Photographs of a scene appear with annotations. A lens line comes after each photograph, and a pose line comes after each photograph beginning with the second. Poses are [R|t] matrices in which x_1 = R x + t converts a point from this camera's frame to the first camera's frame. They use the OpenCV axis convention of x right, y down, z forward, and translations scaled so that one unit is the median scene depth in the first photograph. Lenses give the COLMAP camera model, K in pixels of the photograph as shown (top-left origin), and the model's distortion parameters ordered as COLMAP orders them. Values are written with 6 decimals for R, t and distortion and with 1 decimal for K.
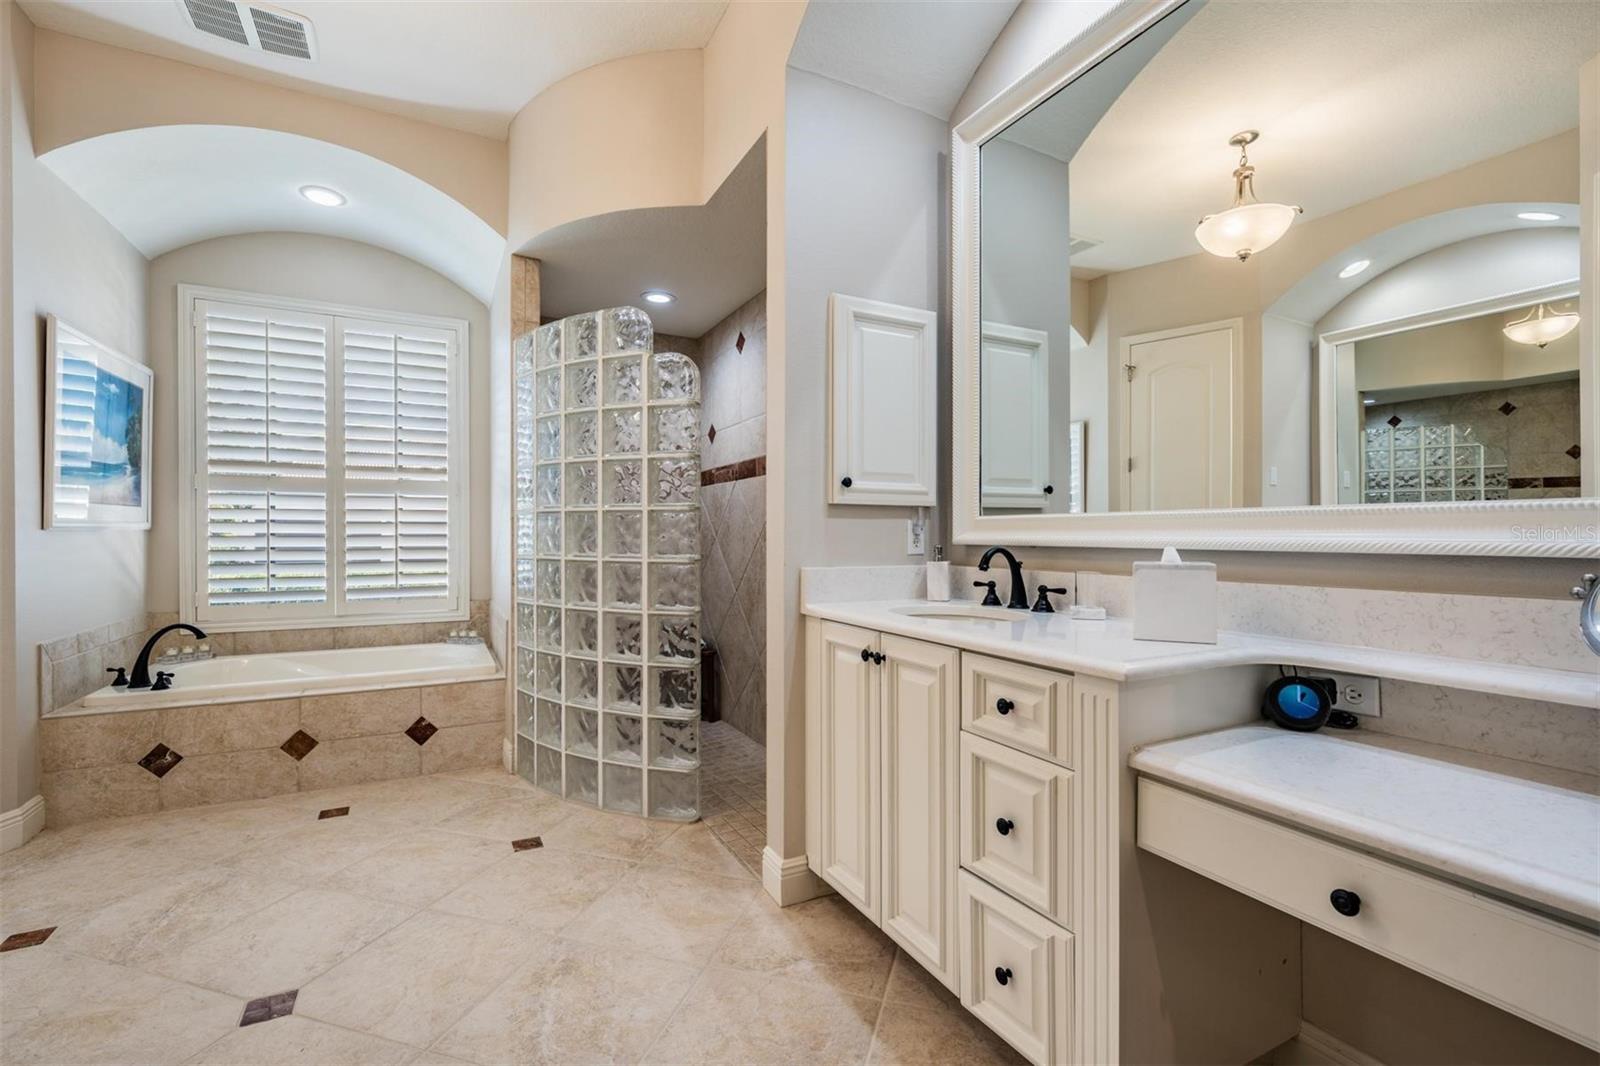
lens RADIAL K [[704.8, 0, 827.4], [0, 704.8, 536.9], [0, 0, 1]] dist [-0.000348, 0.000807]
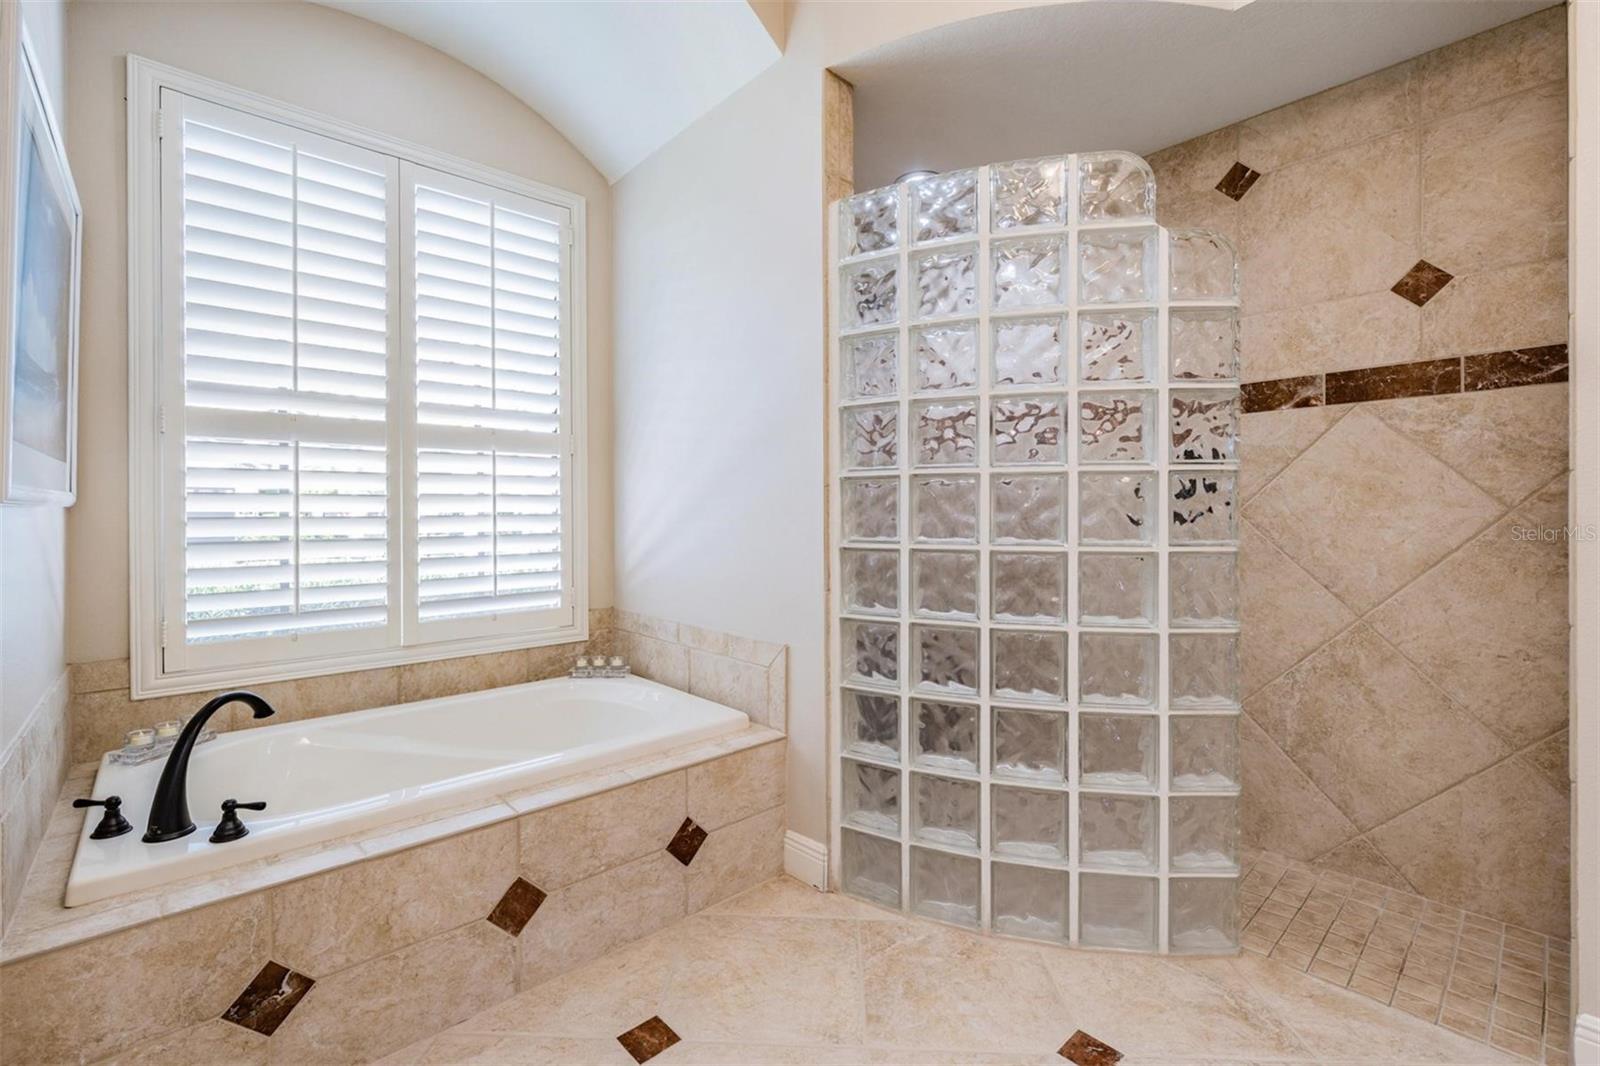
lens RADIAL K [[704.8, 0, 839.2], [0, 704.8, 508.4], [0, 0, 1]] dist [-0.000348, 0.000807]
pose [[0.969617, -0.006622, 0.244539, -0.607243], [0.008781, 0.999931, -0.007740, -0.000587], [-0.244471, 0.009652, 0.969608, 0.396261]]
